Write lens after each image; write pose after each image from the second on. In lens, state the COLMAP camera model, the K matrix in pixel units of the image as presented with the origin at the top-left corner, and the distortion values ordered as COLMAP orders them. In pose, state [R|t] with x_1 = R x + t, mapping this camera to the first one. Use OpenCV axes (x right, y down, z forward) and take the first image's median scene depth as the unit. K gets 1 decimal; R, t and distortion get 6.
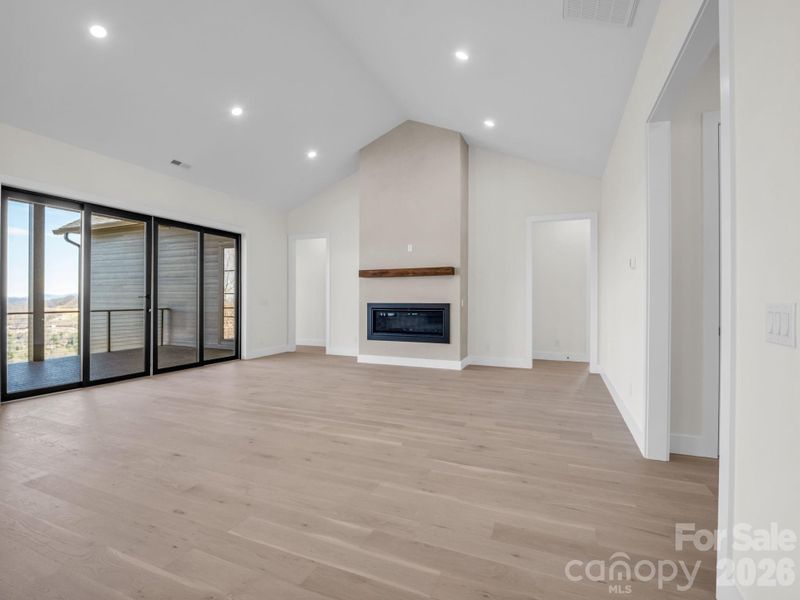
lens RADIAL K [[396.3, 0, 387.1], [0, 396.3, 300.6], [0, 0, 1]] dist [-0.016519, -0.005287]
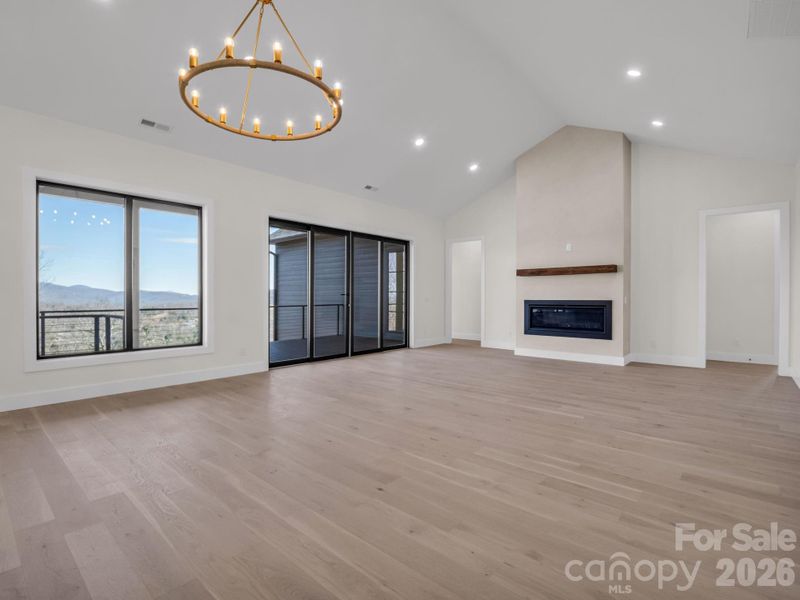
lens RADIAL K [[396.3, 0, 386.8], [0, 396.3, 300.6], [0, 0, 1]] dist [-0.016519, -0.005287]
pose [[0.948854, 0.002050, -0.315710, -0.070385], [0.000102, 0.999977, 0.006800, 0.000704], [0.315716, -0.006485, 0.948831, -0.147585]]
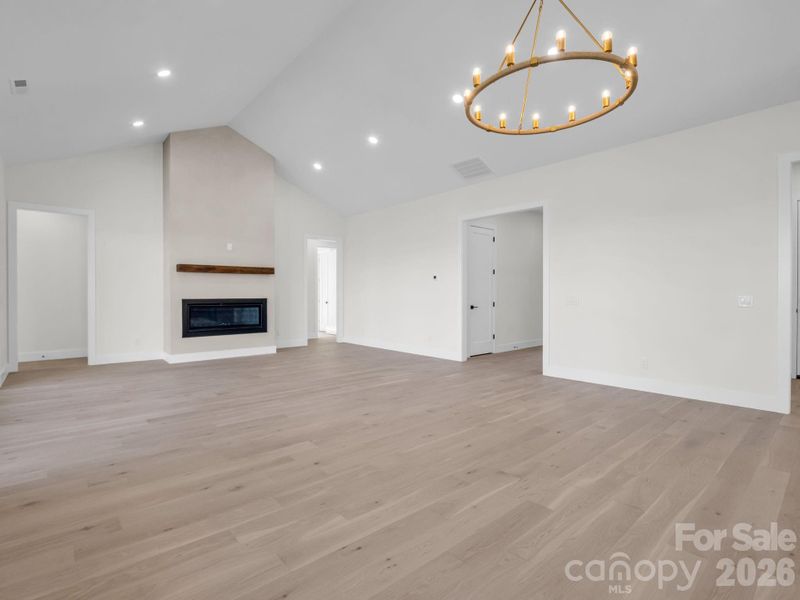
lens RADIAL K [[396.3, 0, 392.9], [0, 396.3, 299.6], [0, 0, 1]] dist [-0.016519, -0.005287]
pose [[0.415044, -0.013083, 0.909707, -0.750038], [0.002815, 0.999910, 0.013096, -0.003345], [-0.909797, -0.002874, 0.415043, 0.167685]]
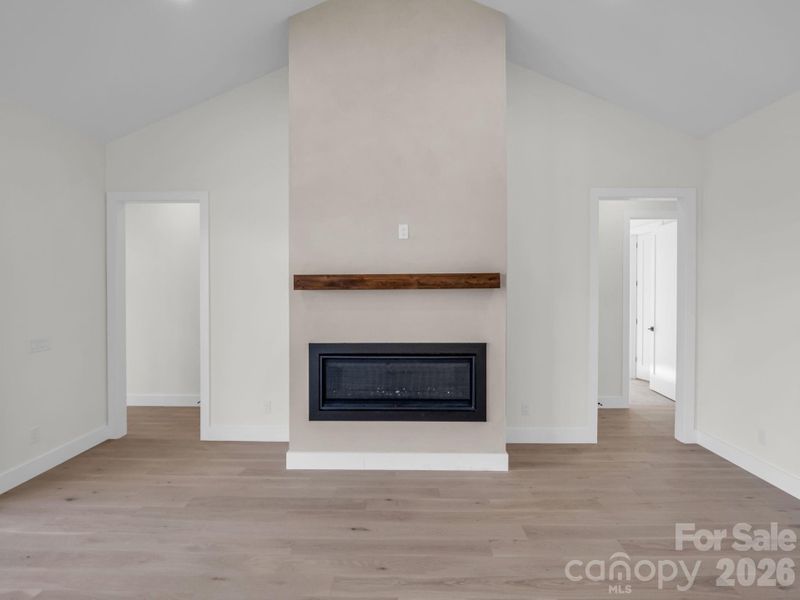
lens RADIAL K [[396.3, 0, 401.7], [0, 396.3, 295.5], [0, 0, 1]] dist [-0.016519, -0.005287]
pose [[0.921777, -0.008948, 0.387616, -0.139936], [0.003823, 0.999895, 0.013990, -0.061520], [-0.387700, -0.011414, 0.921715, 0.565161]]
